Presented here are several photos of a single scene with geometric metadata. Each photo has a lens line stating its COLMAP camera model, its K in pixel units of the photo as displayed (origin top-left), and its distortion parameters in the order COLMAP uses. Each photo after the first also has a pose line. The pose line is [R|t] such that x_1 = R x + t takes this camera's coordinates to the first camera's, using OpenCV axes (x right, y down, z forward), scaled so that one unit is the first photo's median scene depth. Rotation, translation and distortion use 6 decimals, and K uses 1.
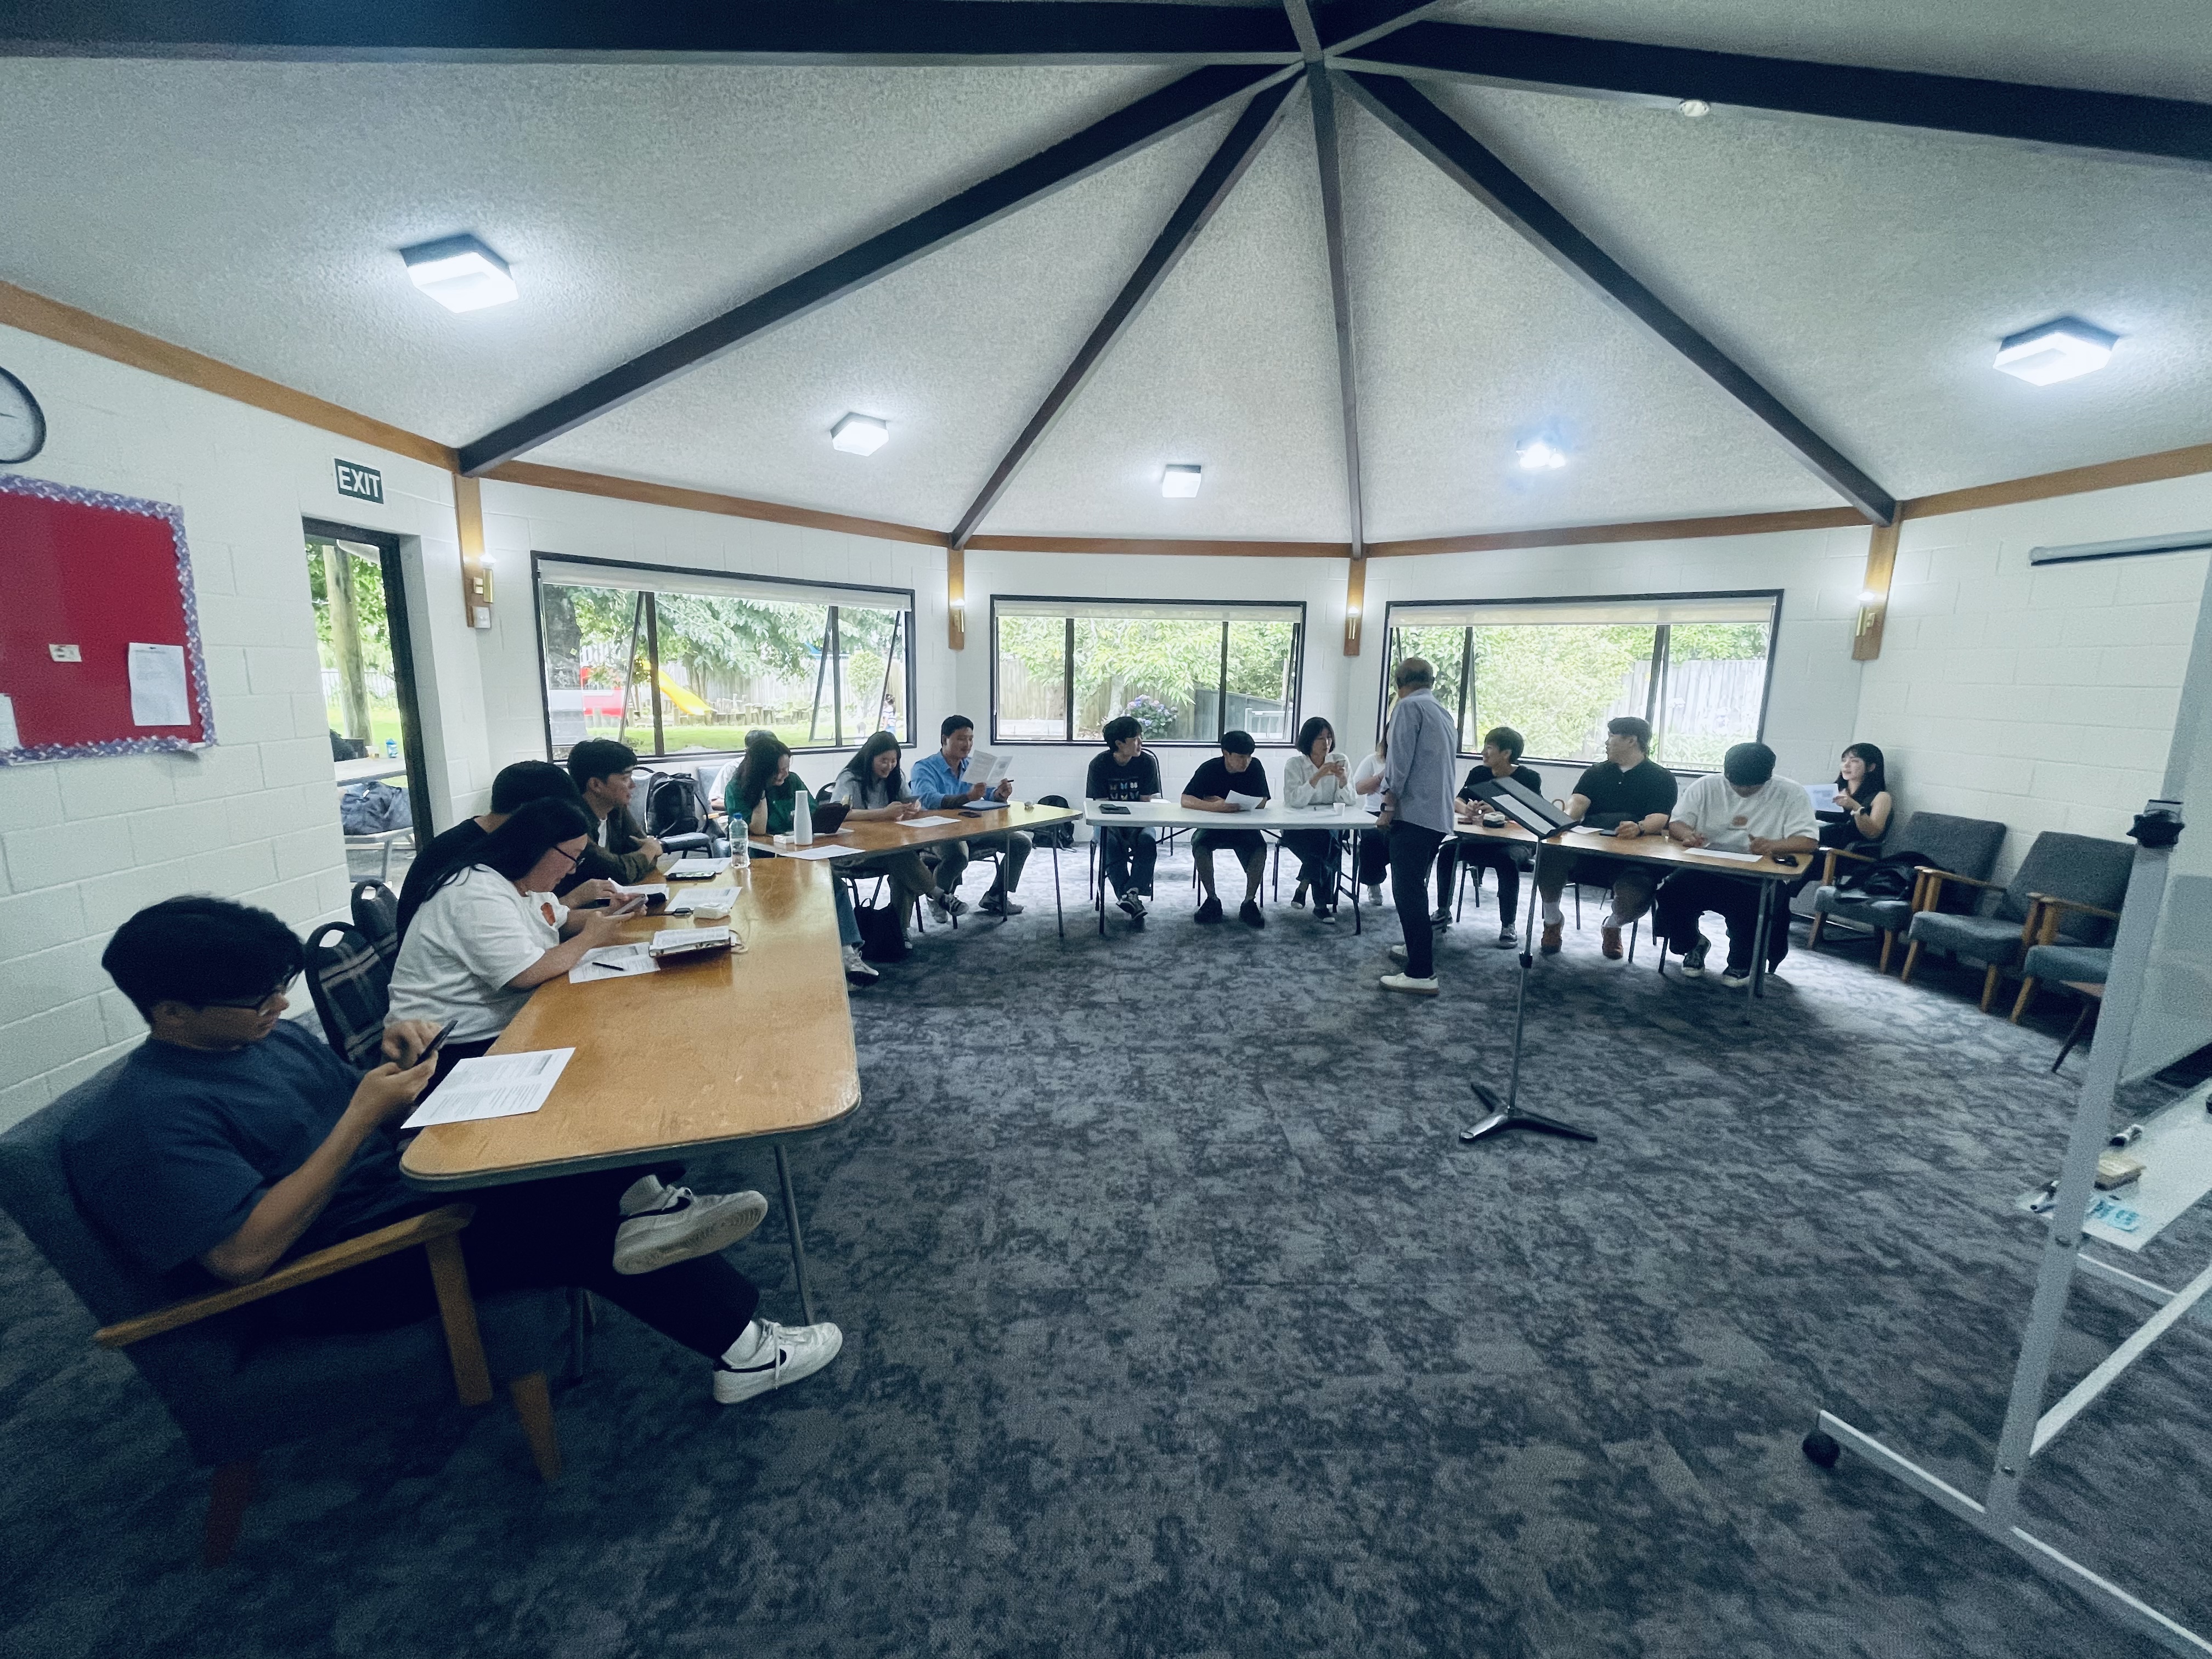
lens RADIAL K [[908.3, 0, 1106.0], [0, 908.3, 829.5], [0, 0, 1]] dist [0.000295, -0.000016]
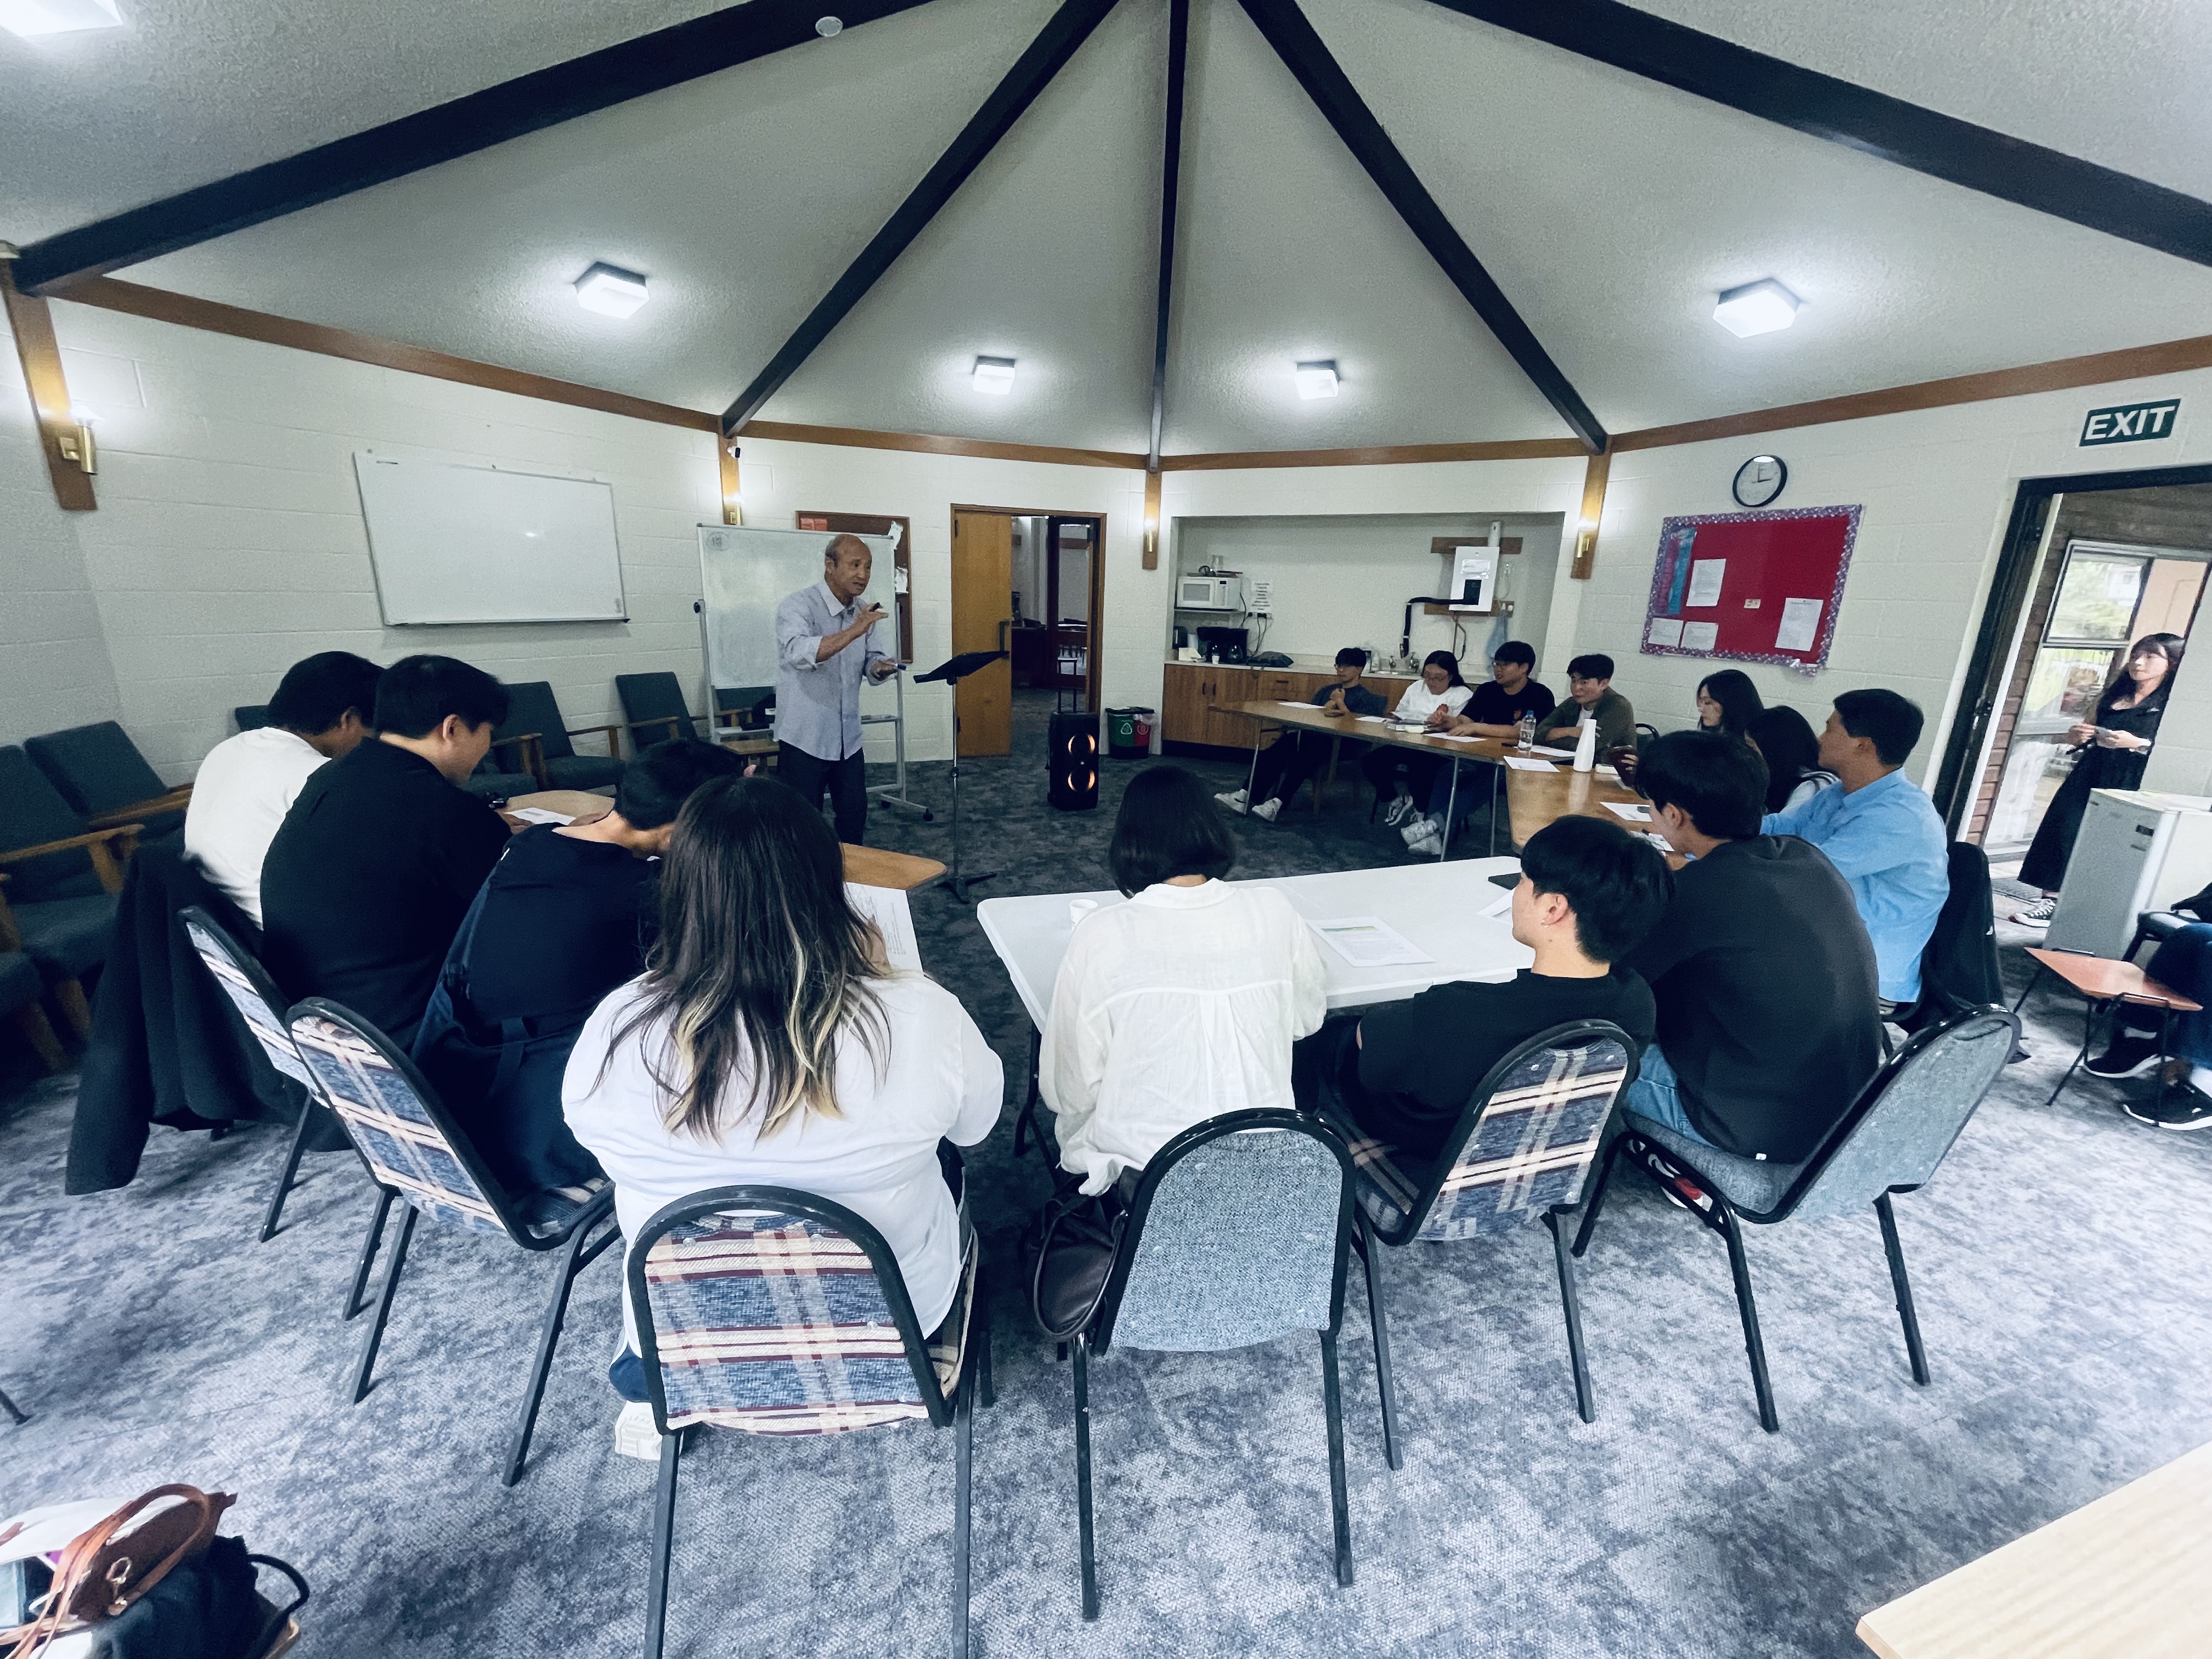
lens RADIAL K [[908.3, 0, 1106.0], [0, 908.3, 829.5], [0, 0, 1]] dist [0.000295, -0.000016]
pose [[-0.961206, 0.020996, -0.275030, 0.588477], [-0.097799, 0.906377, 0.410993, -0.363907], [0.257911, 0.421947, -0.869162, 2.197975]]
